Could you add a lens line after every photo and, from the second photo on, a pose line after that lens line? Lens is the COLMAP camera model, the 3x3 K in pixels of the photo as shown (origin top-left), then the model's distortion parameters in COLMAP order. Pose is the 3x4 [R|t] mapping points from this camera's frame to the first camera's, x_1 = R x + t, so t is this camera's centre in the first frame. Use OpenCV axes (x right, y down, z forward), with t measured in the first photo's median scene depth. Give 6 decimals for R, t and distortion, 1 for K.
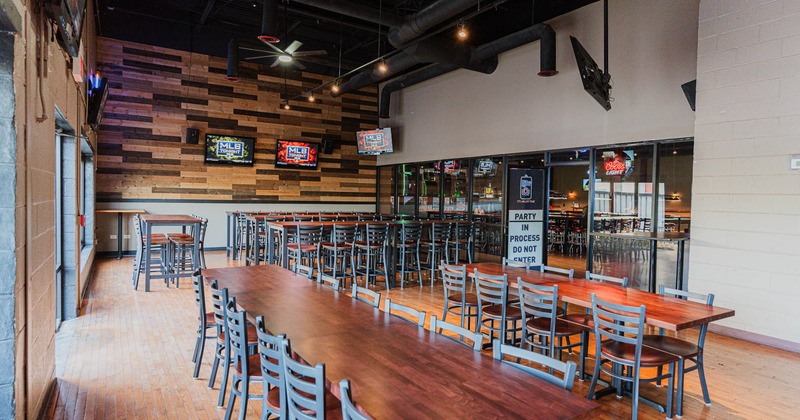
lens RADIAL K [[445.5, 0, 400.0], [0, 445.5, 210.0], [0, 0, 1]] dist [0.000662, 0.000555]
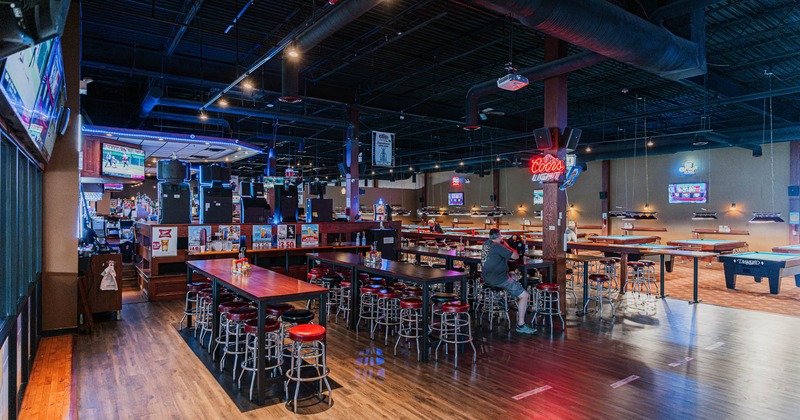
lens RADIAL K [[445.5, 0, 400.0], [0, 445.5, 210.0], [0, 0, 1]] dist [0.000662, 0.000555]
pose [[0.997395, -0.016984, 0.070110, 0.222661], [0.019184, 0.999341, -0.030828, -0.026787], [-0.069541, 0.032092, 0.997063, 0.403008]]
